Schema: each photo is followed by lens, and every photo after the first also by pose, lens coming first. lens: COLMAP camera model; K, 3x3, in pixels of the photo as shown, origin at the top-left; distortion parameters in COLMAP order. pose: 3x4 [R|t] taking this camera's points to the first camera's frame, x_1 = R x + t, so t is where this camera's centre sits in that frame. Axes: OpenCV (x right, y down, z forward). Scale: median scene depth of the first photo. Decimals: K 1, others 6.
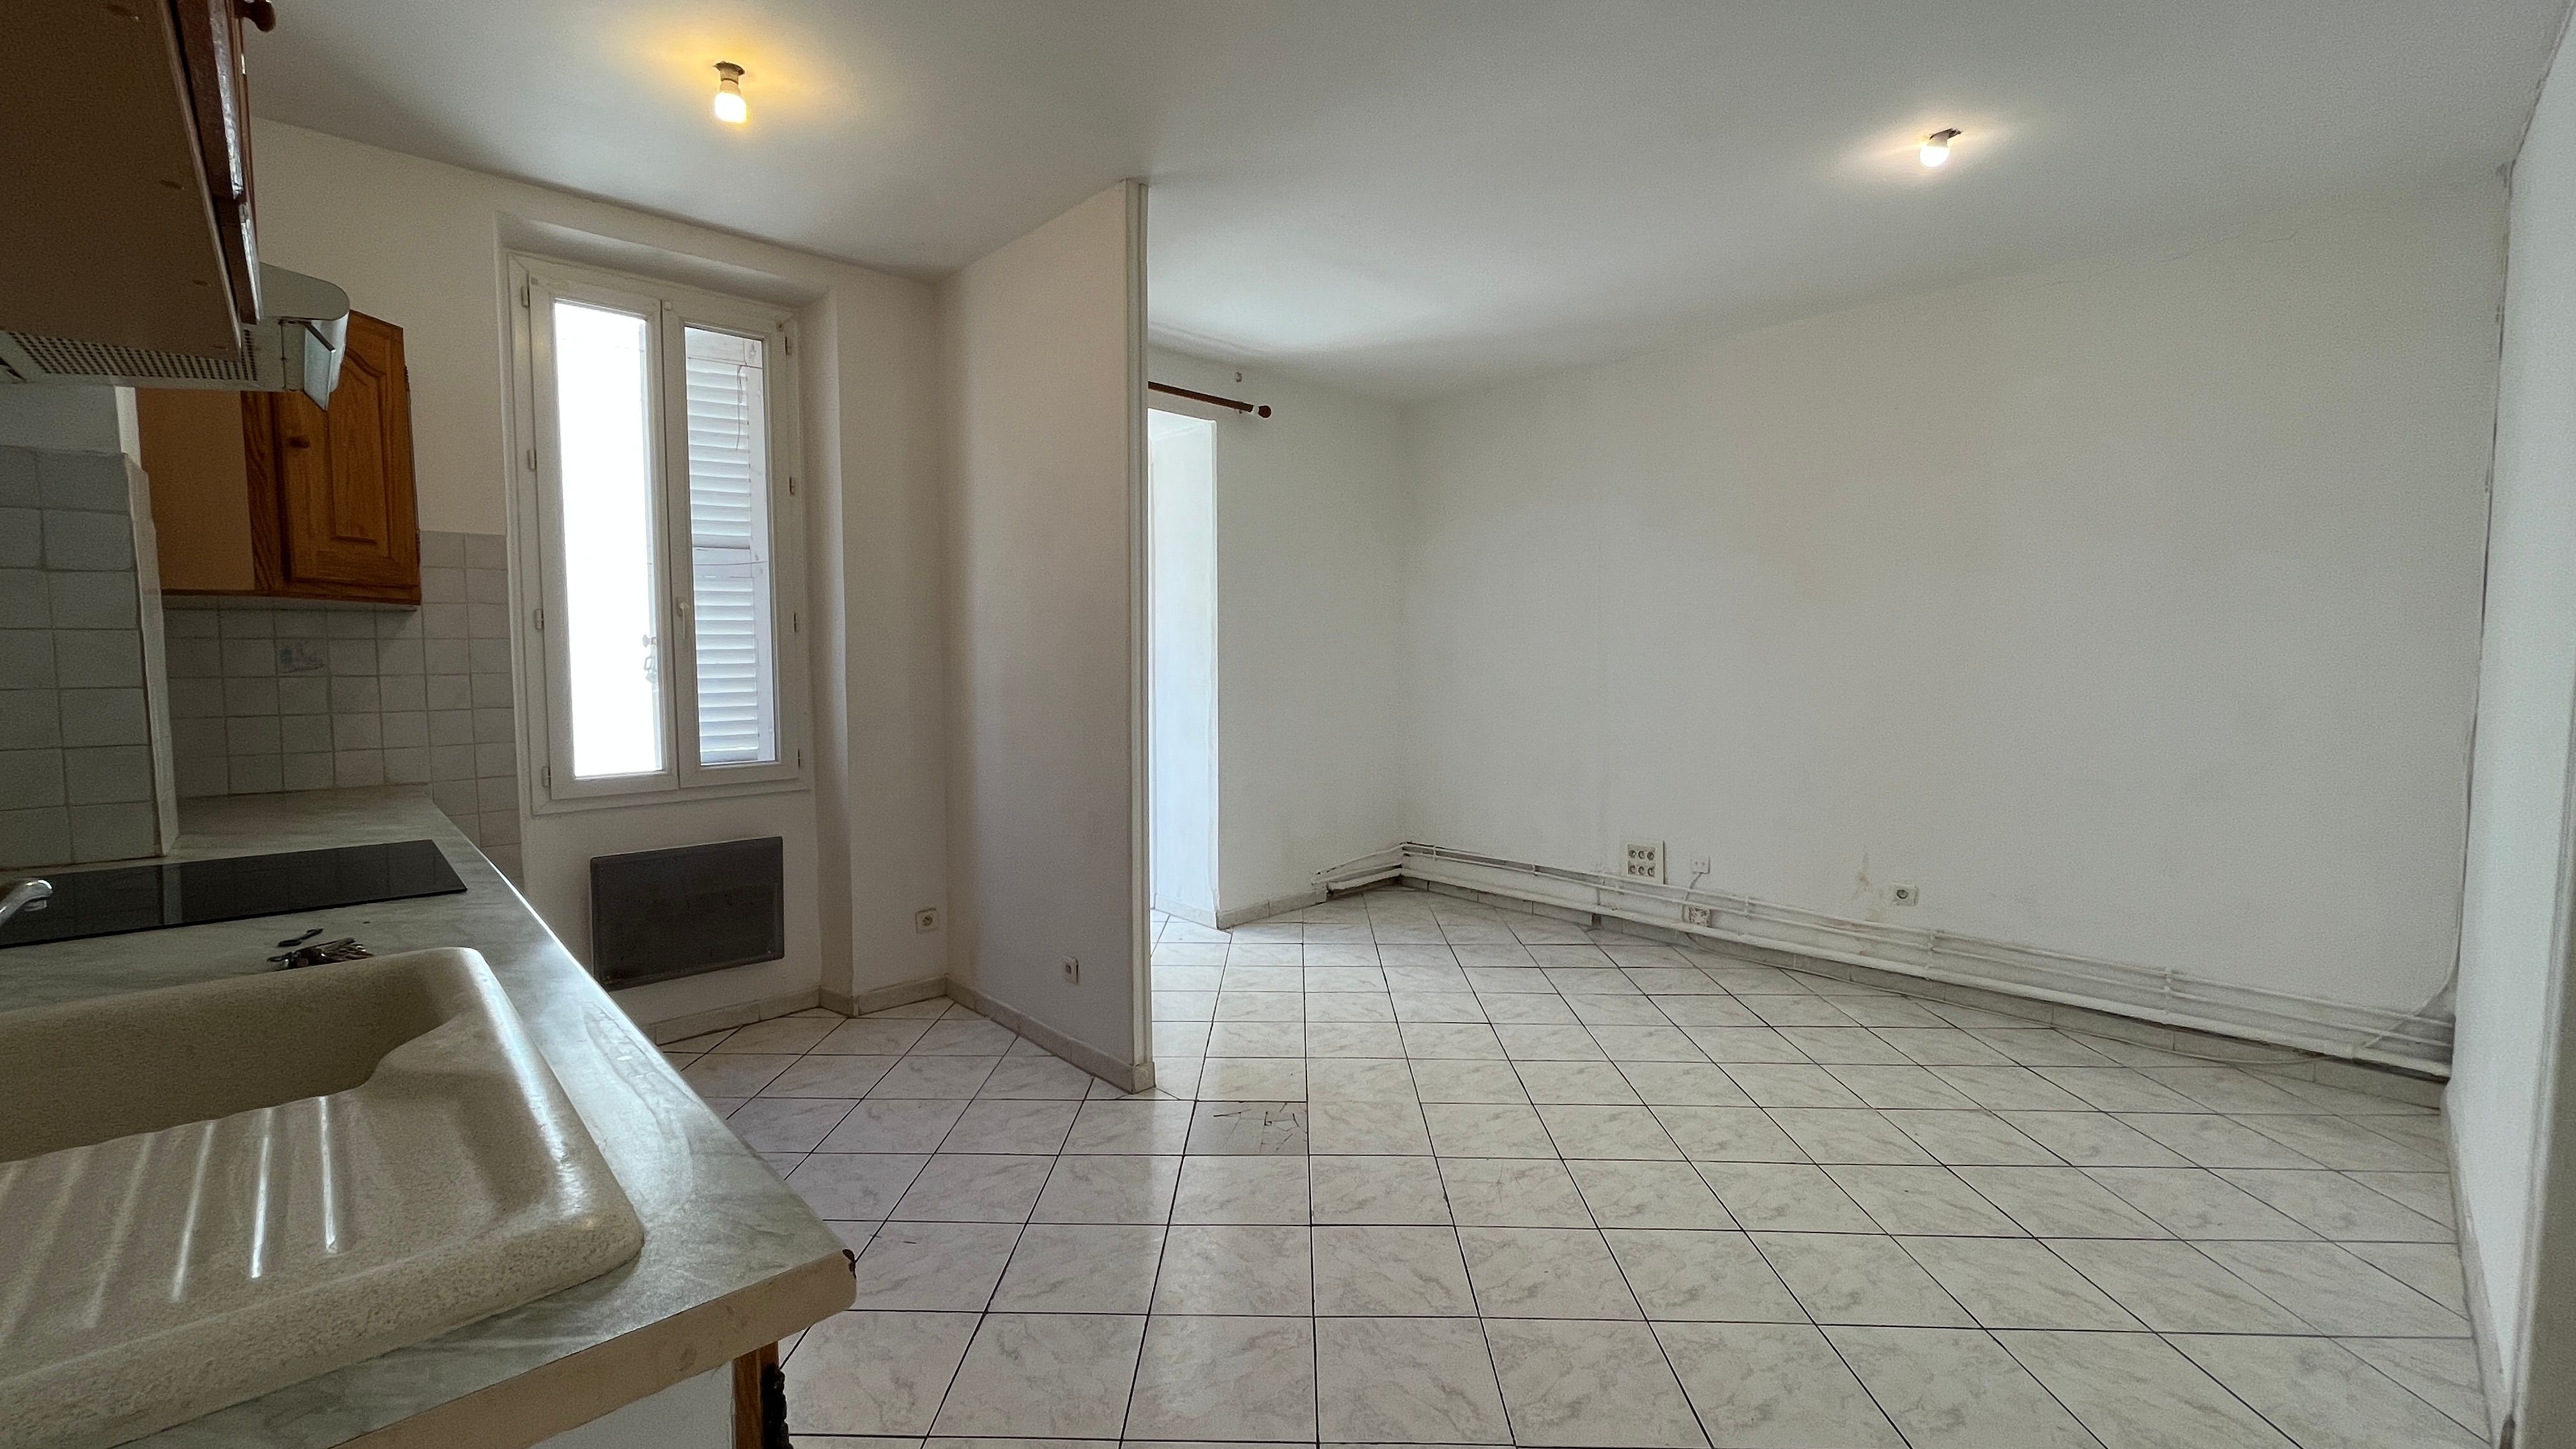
lens RADIAL K [[1033.3, 0, 1279.5], [0, 1033.3, 713.5], [0, 0, 1]] dist [-0.000537, -0.000060]
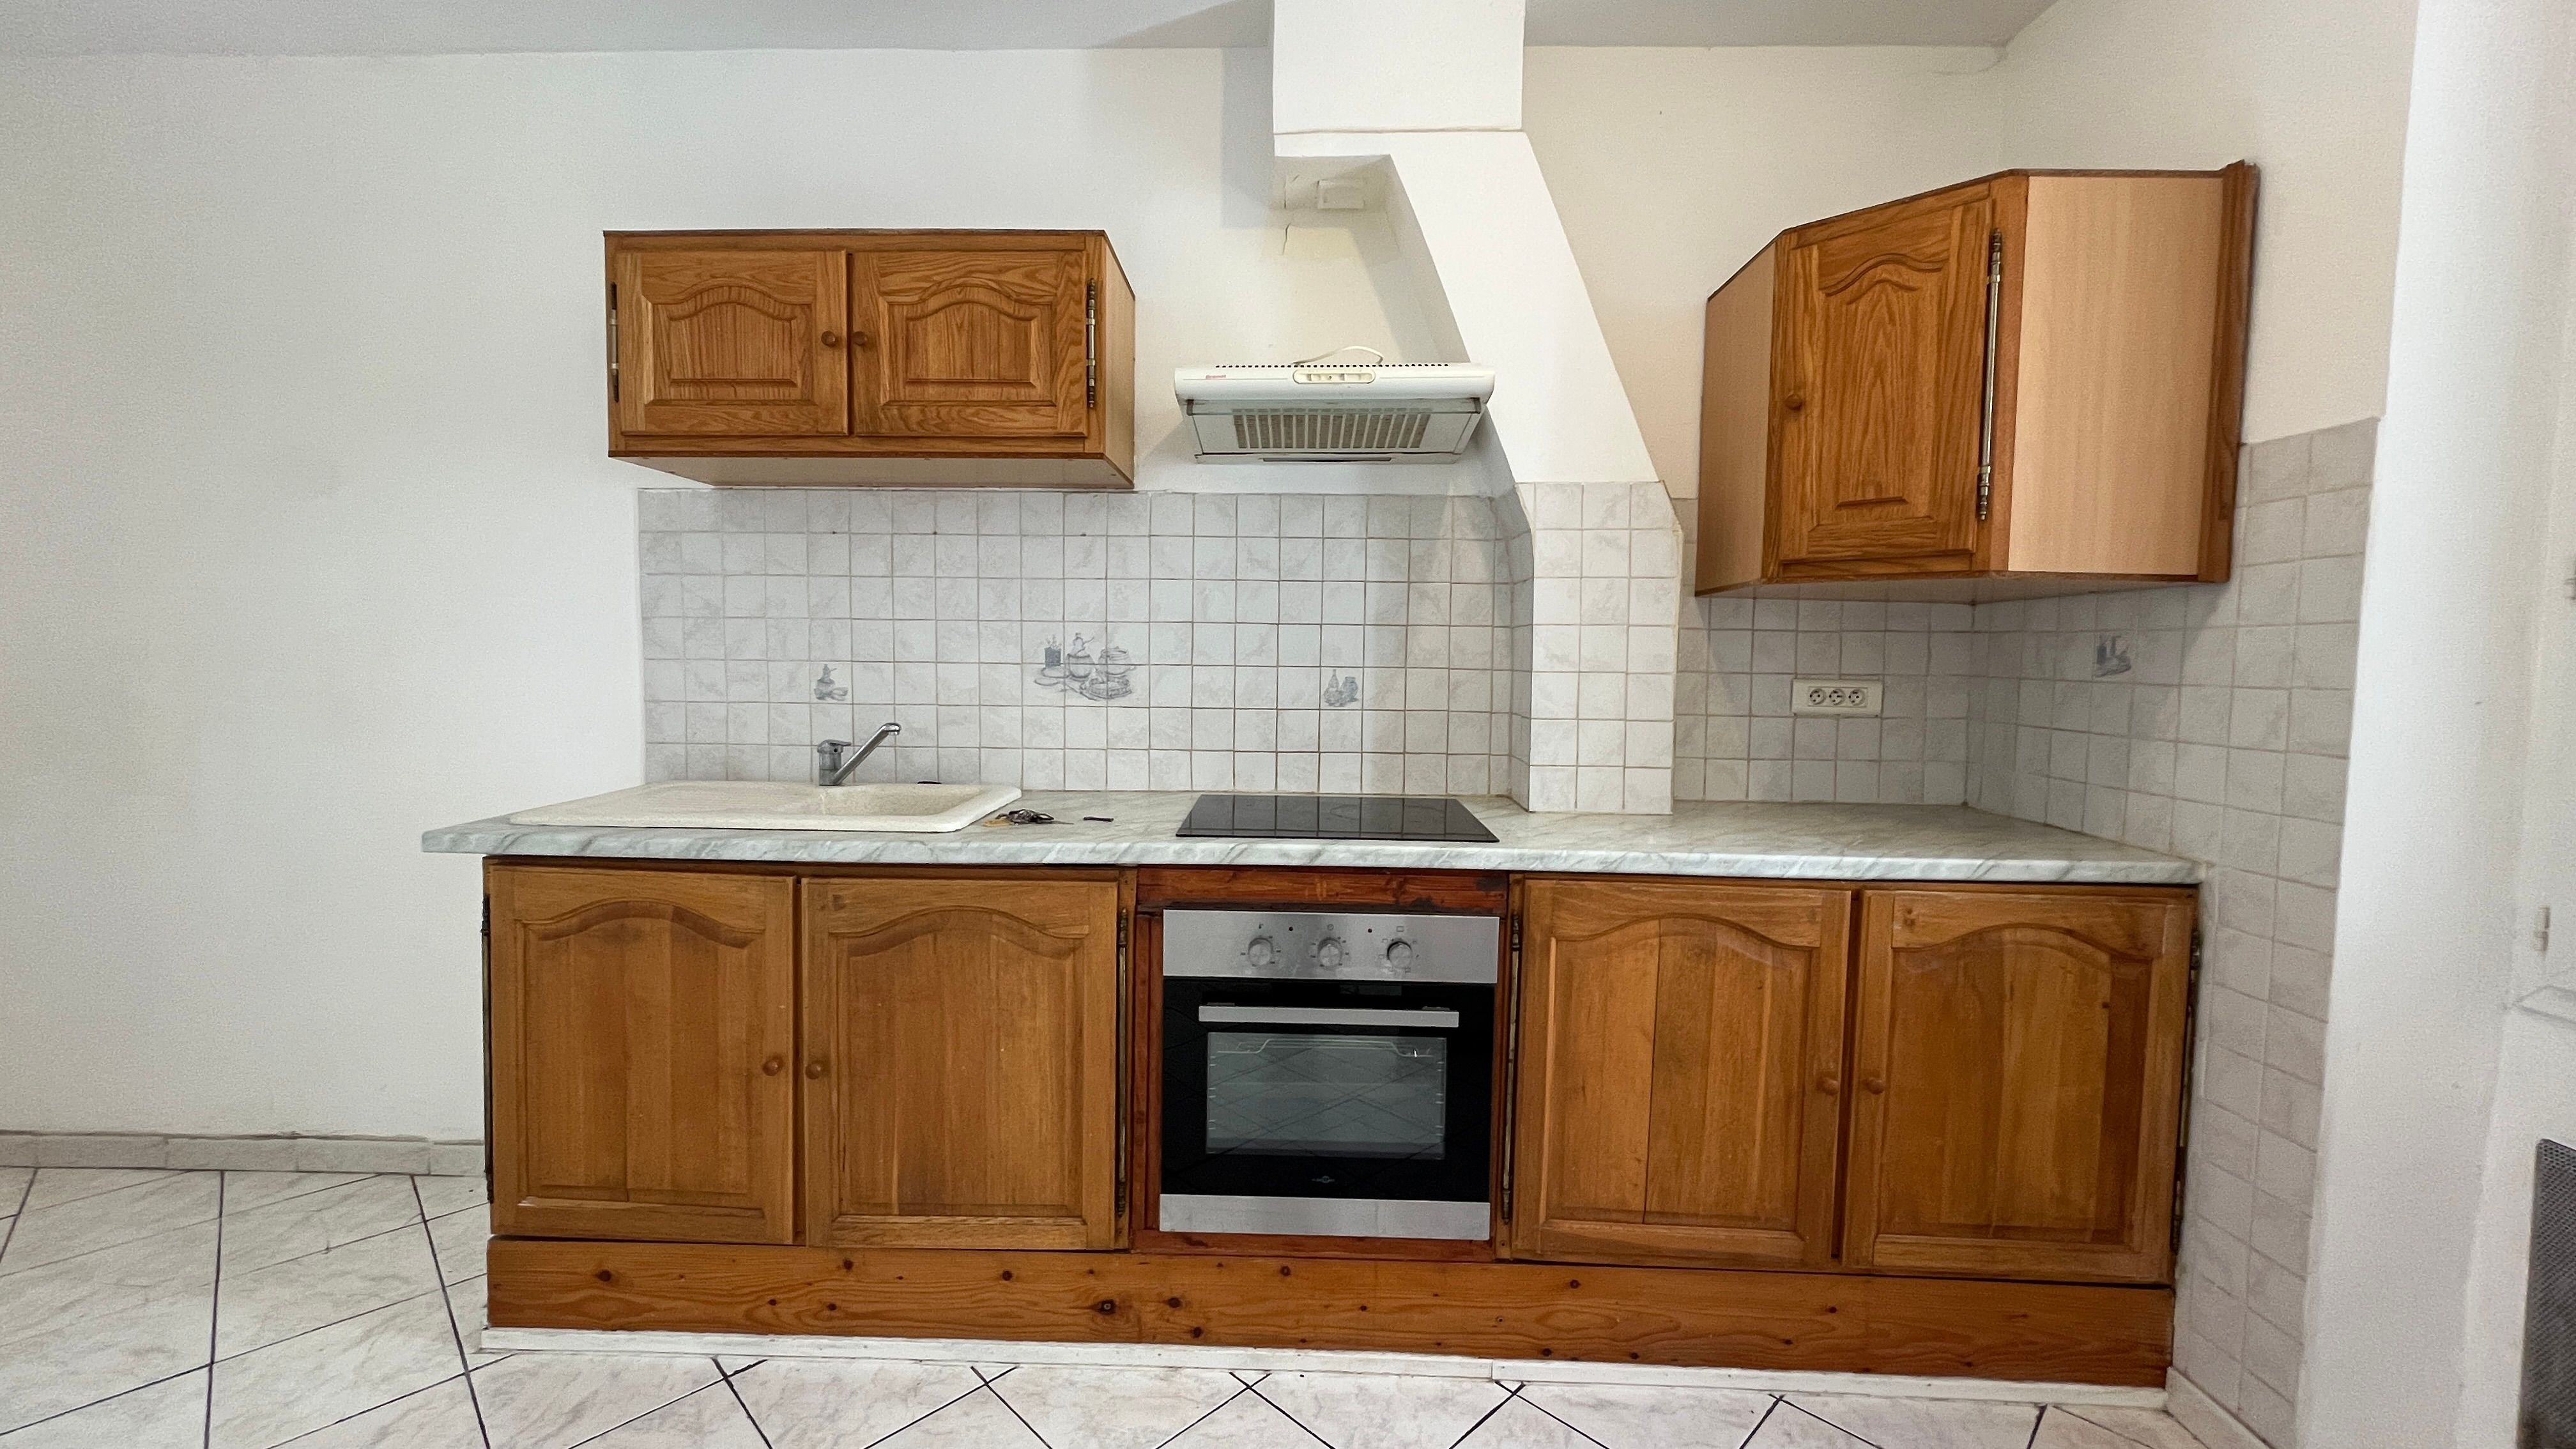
lens RADIAL K [[1033.3, 0, 1279.5], [0, 1033.3, 713.5], [0, 0, 1]] dist [-0.000537, -0.000060]
pose [[-0.706598, 0.033788, -0.706808, -0.017397], [-0.054588, 0.993280, 0.102054, -0.063087], [0.705507, 0.110695, -0.700005, 1.234650]]
